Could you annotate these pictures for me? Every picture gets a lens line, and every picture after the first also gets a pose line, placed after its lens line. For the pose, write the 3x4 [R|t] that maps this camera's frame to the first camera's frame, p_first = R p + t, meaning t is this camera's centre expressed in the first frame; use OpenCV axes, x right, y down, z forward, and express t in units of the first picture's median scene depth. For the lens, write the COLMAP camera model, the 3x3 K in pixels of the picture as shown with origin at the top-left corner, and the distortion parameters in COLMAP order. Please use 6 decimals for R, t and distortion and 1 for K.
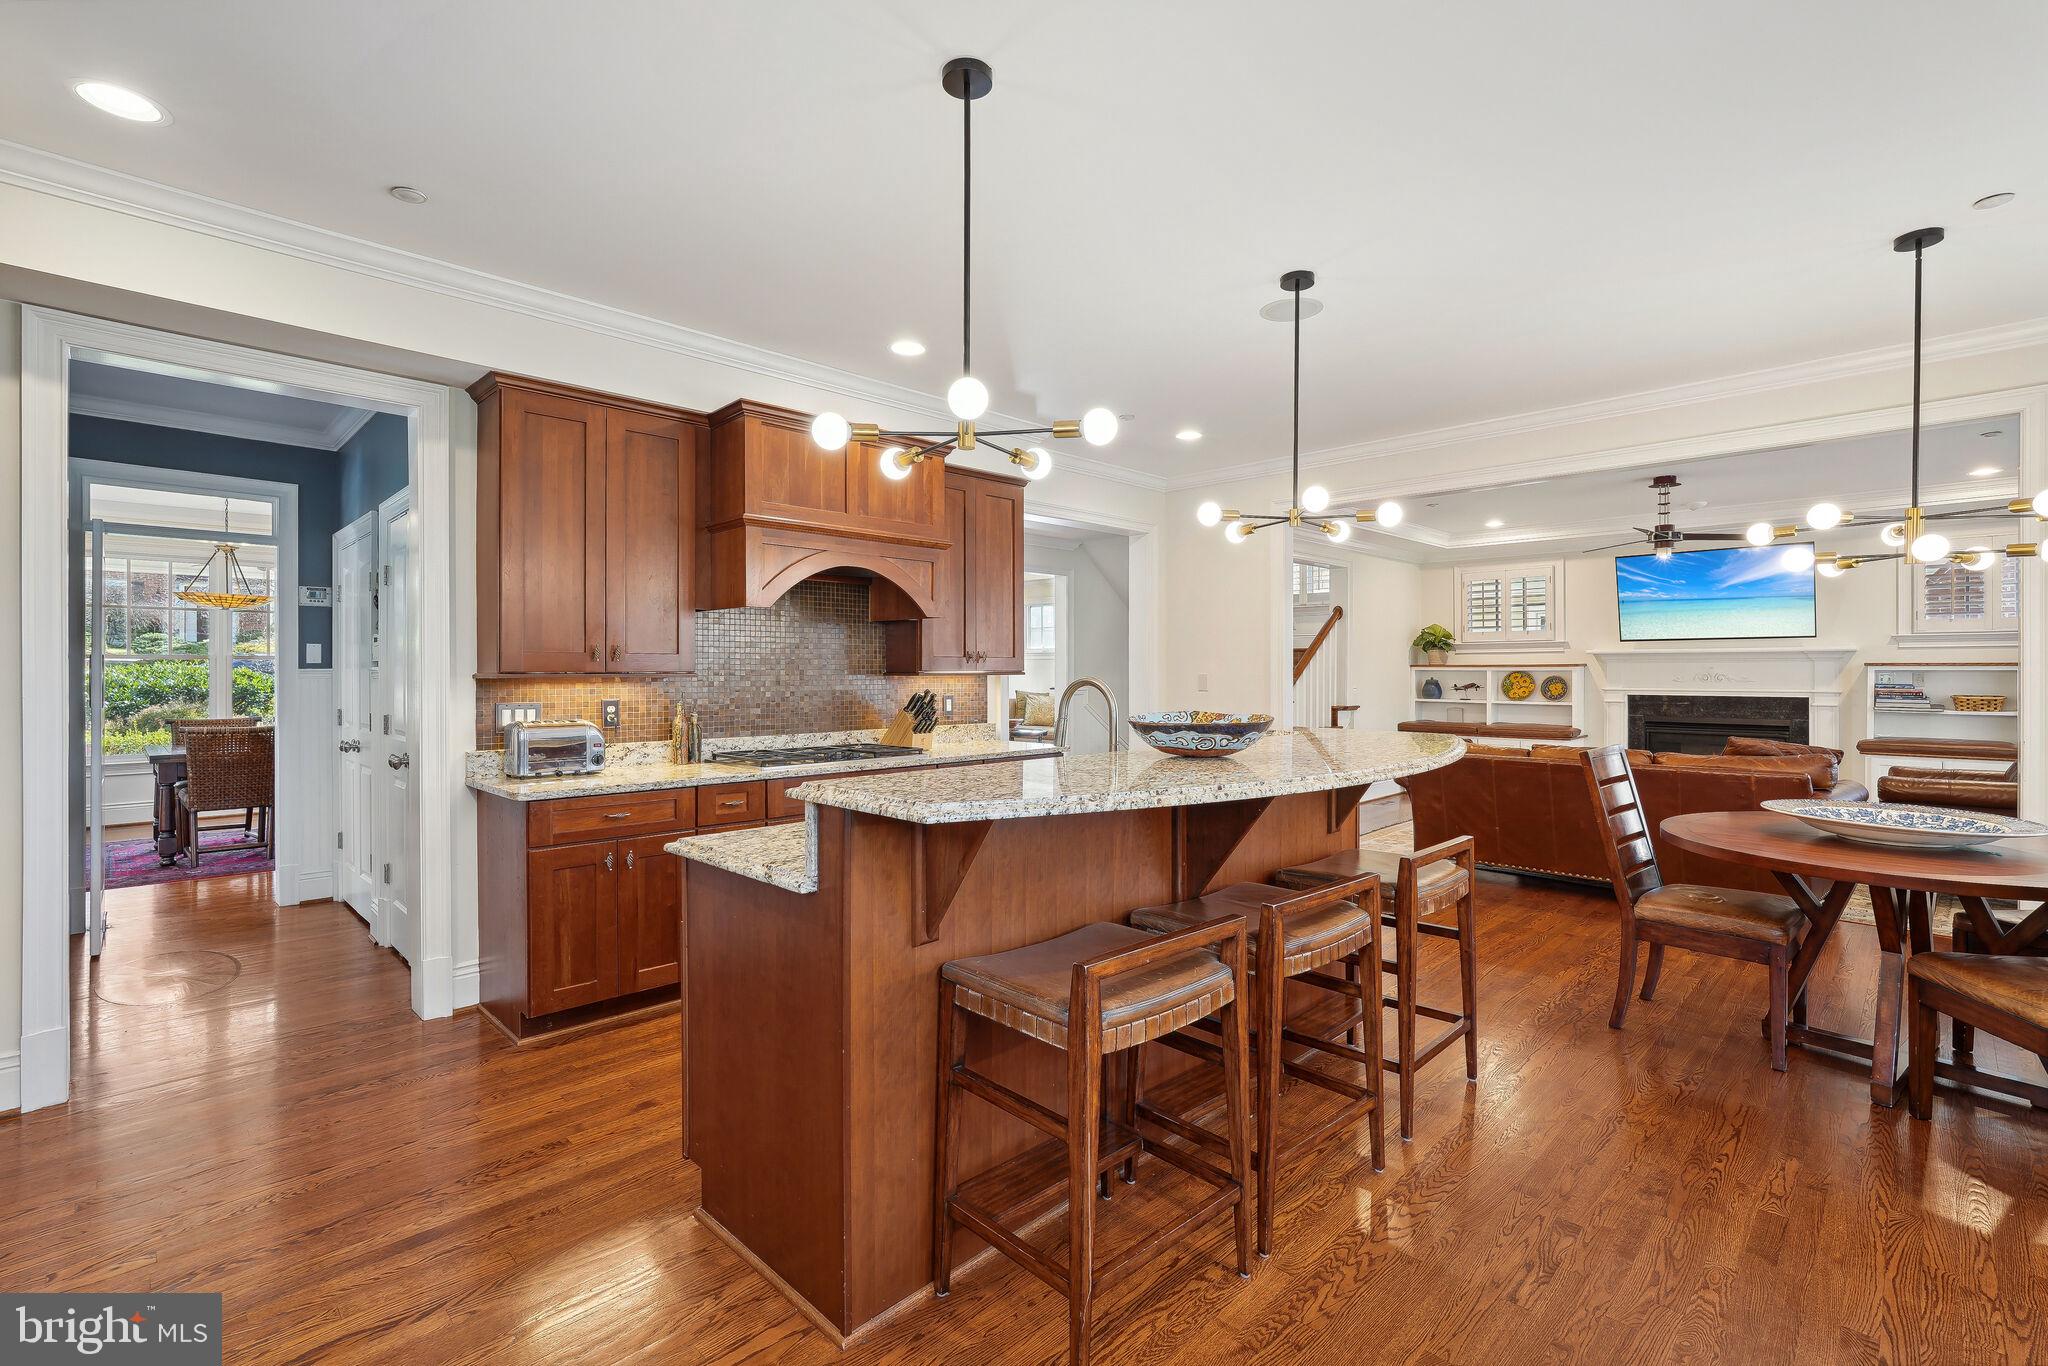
lens RADIAL K [[933.9, 0, 1024.0], [0, 933.9, 683.0], [0, 0, 1]] dist [-0.019282, -0.000196]
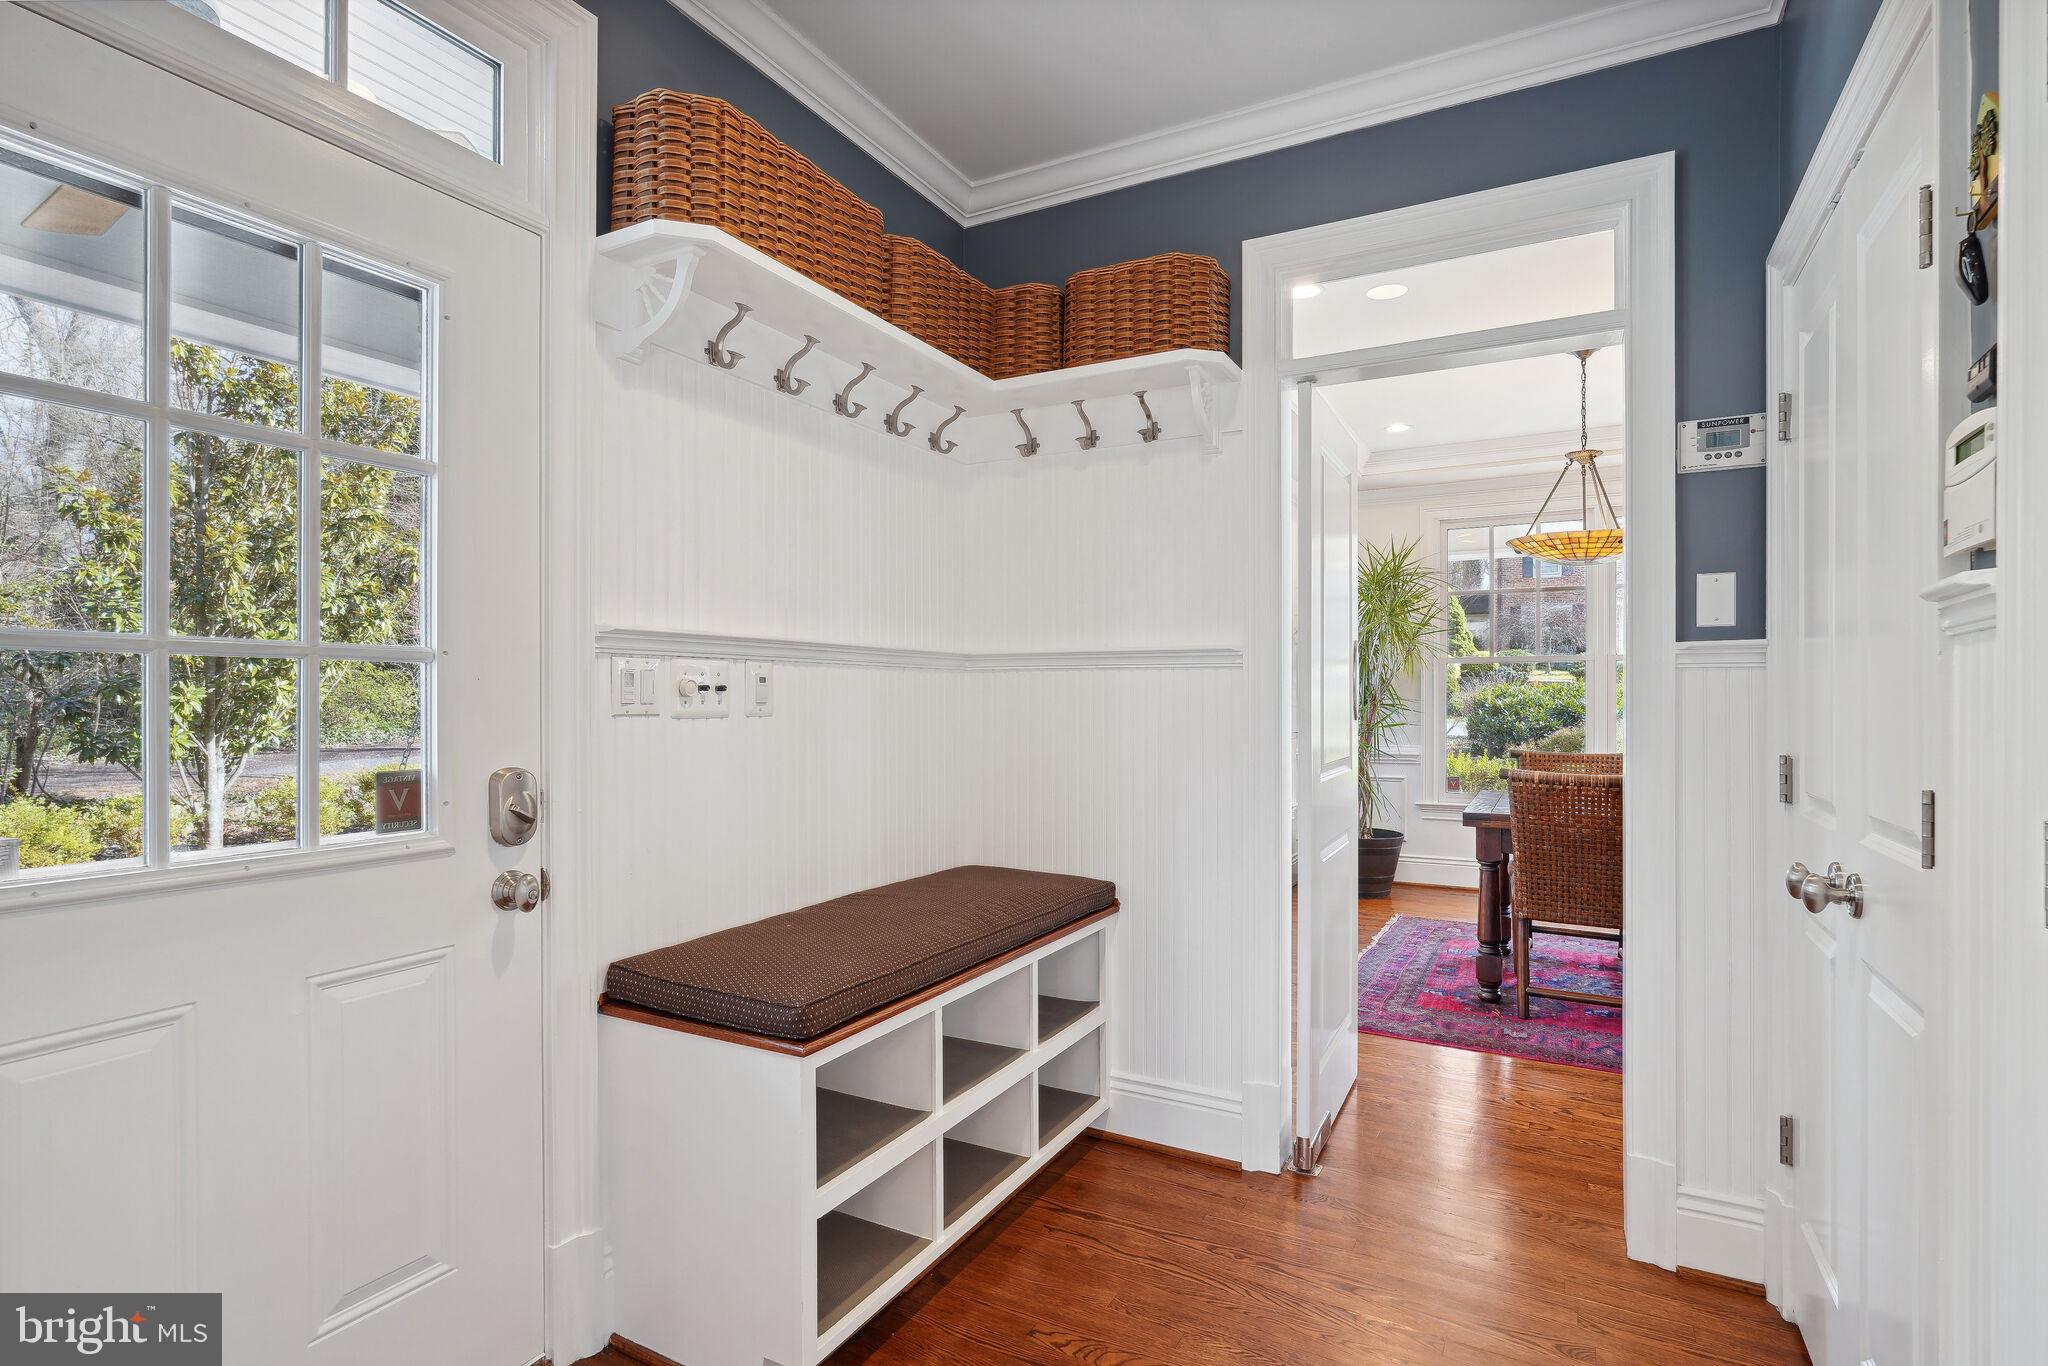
lens RADIAL K [[1028.6, 0, 1018.2], [0, 1028.6, 683.9], [0, 0, 1]] dist [-0.002830, 0.001786]
pose [[0.281202, -0.010079, -0.959596, -0.454580], [-0.012512, 0.999821, -0.014167, 0.010372], [0.959567, 0.015990, 0.281026, 0.617674]]
